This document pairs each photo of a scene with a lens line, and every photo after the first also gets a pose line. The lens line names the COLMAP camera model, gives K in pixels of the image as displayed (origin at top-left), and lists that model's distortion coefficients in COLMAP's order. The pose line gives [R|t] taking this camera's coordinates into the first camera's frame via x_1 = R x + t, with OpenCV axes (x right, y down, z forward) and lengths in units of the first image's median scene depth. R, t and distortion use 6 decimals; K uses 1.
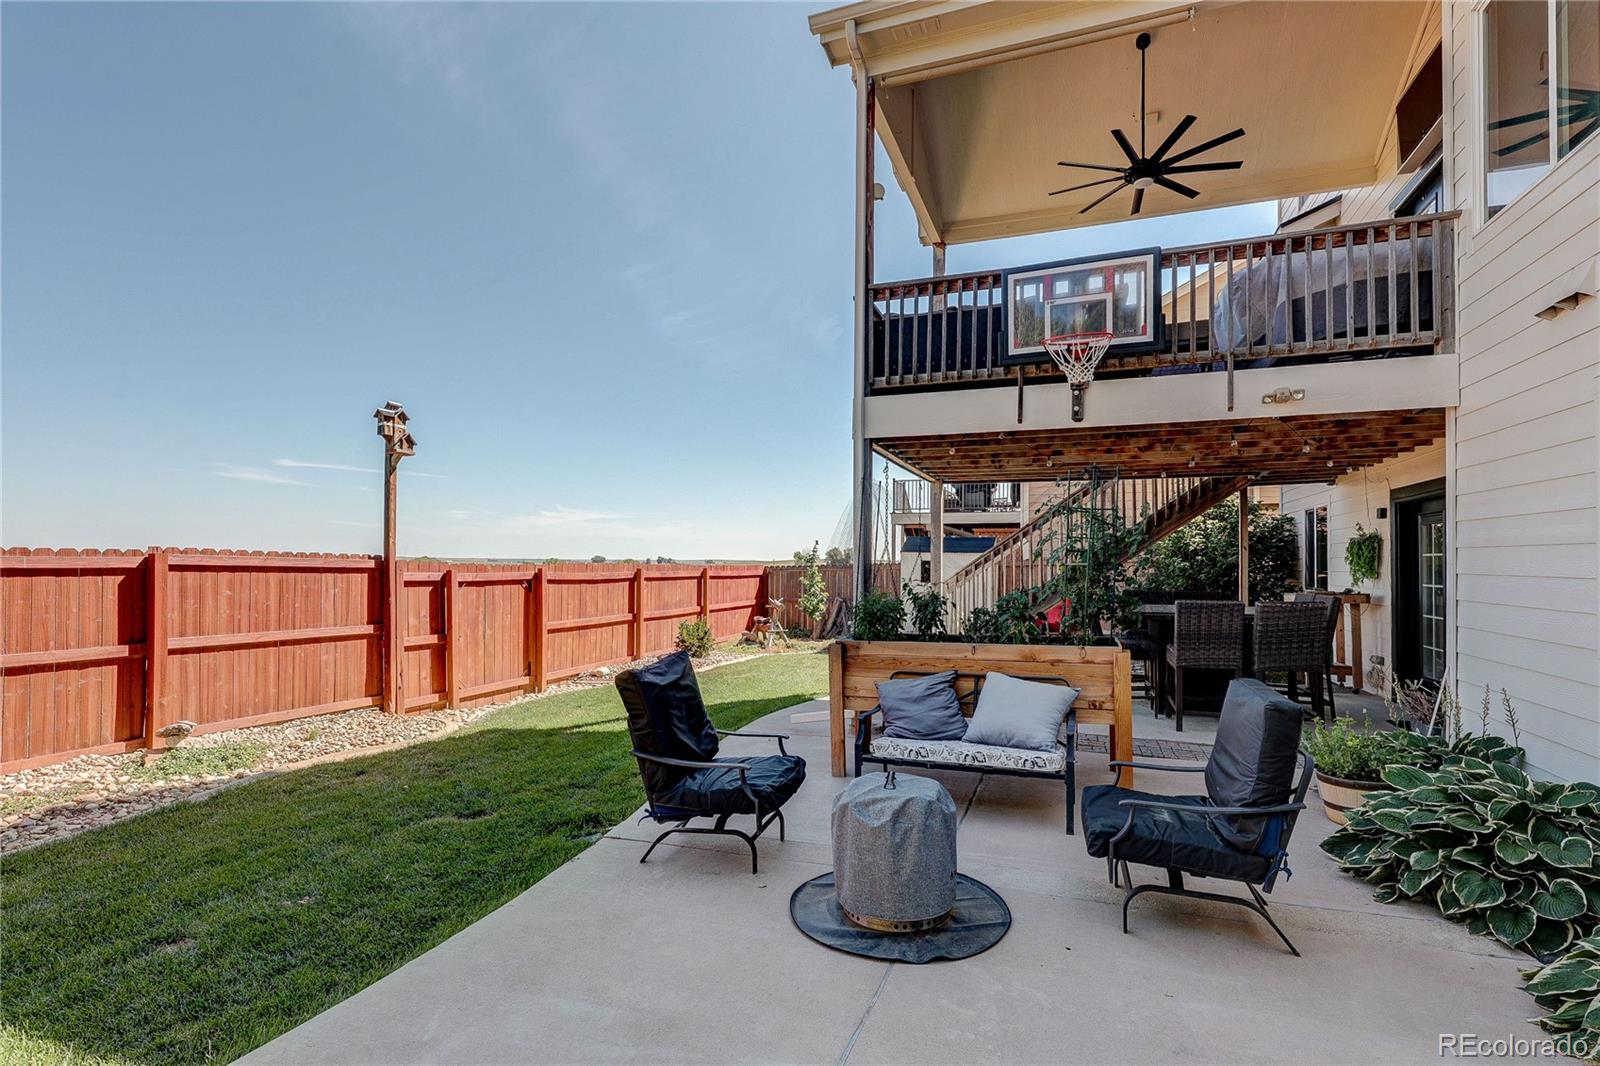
lens RADIAL K [[758.4, 0, 800.0], [0, 758.4, 533.0], [0, 0, 1]] dist [-0.000793, -0.000258]
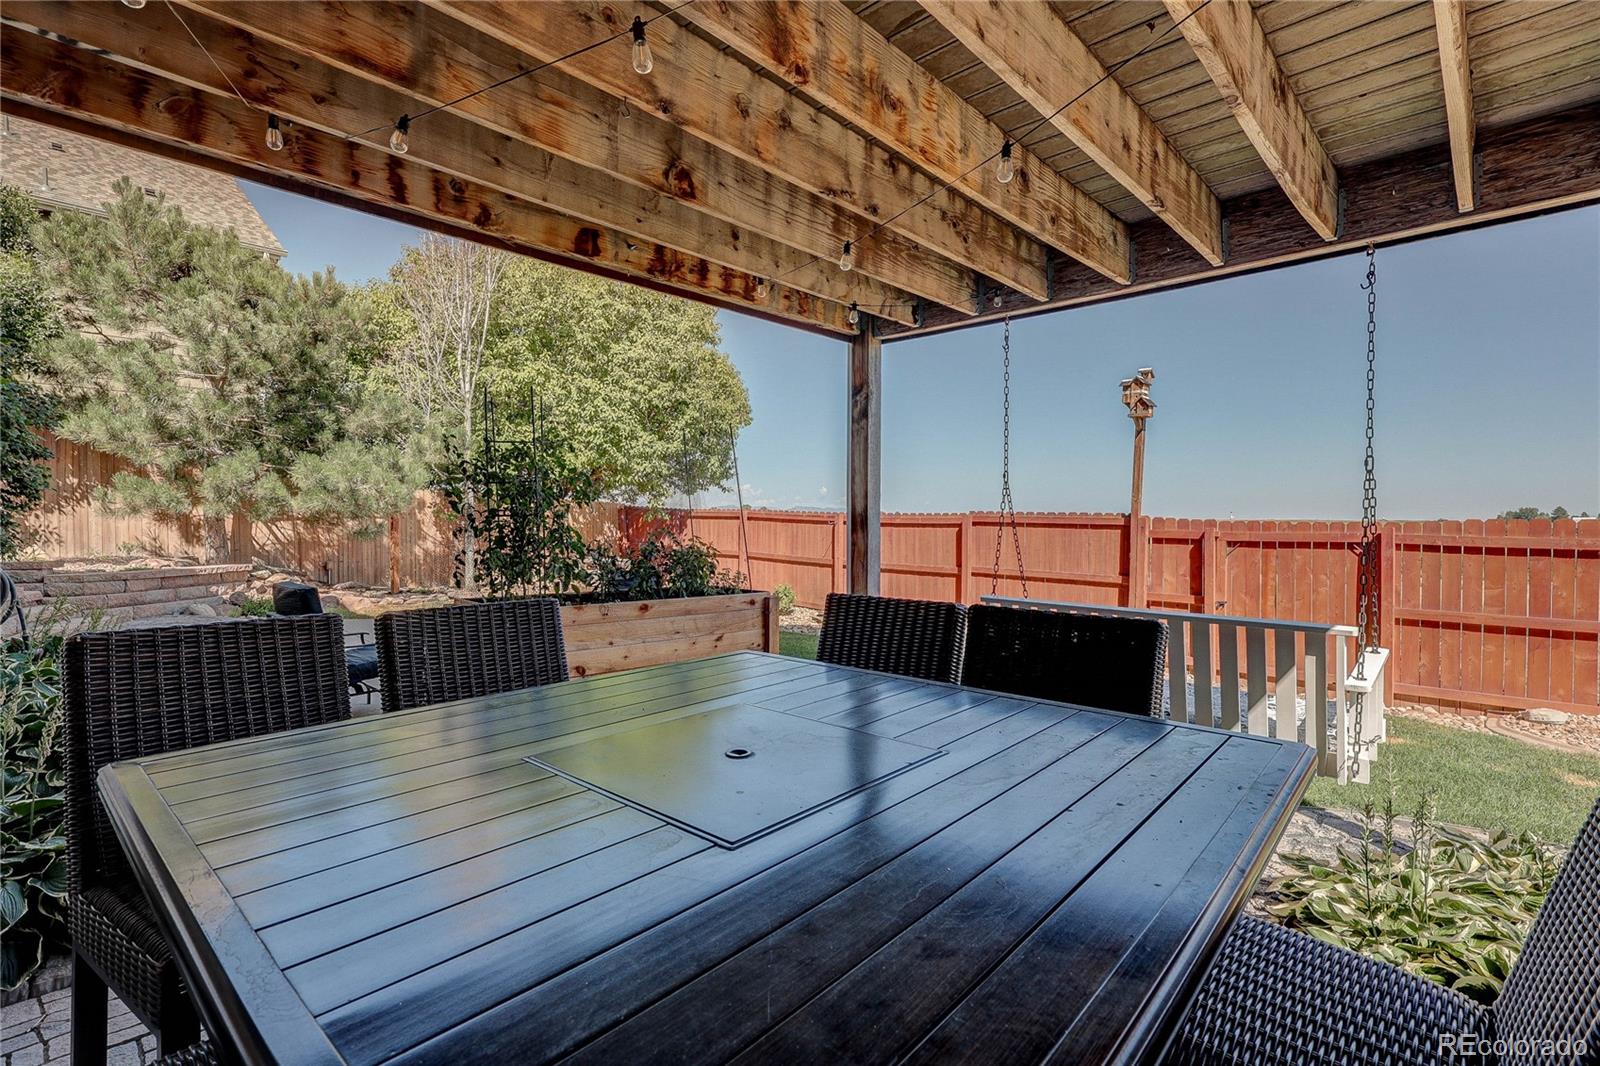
lens RADIAL K [[758.4, 0, 800.0], [0, 758.4, 533.0], [0, 0, 1]] dist [-0.000793, -0.000258]
pose [[-0.374892, 0.003609, -0.927061, 0.645876], [0.025416, 0.999657, -0.006386, 0.052756], [0.926720, -0.025957, -0.374855, 0.976880]]
